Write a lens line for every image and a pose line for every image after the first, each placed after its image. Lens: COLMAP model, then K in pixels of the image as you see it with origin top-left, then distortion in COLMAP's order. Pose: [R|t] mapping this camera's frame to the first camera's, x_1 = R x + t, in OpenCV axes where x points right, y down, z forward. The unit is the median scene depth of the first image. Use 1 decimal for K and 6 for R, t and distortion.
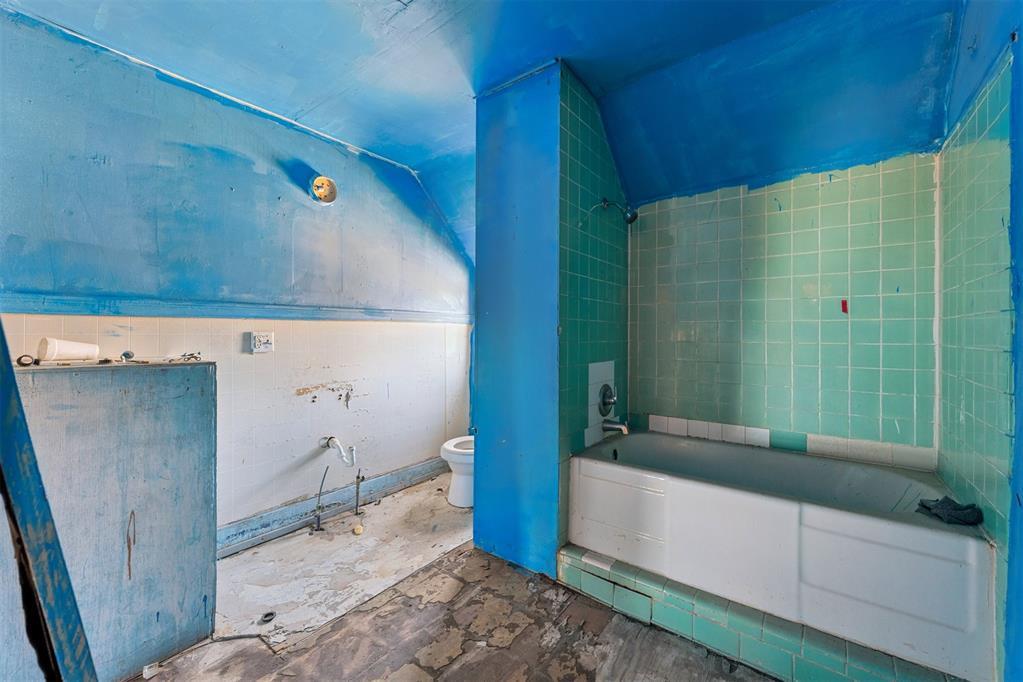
lens RADIAL K [[406.0, 0, 510.1], [0, 406.0, 335.8], [0, 0, 1]] dist [-0.003395, 0.000143]
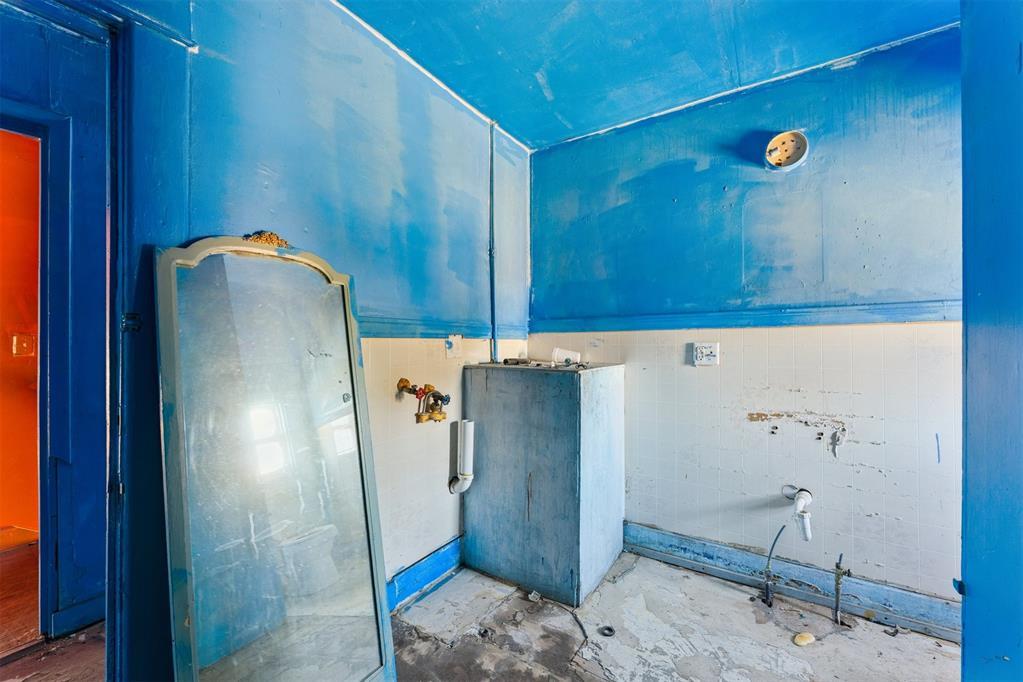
lens RADIAL K [[406.0, 0, 511.1], [0, 406.0, 342.8], [0, 0, 1]] dist [-0.003395, 0.000143]
pose [[0.066388, 0.000622, -0.997794, 0.269044], [0.000093, 1.000000, 0.000629, -0.009826], [0.997794, -0.000135, 0.066388, 0.495805]]
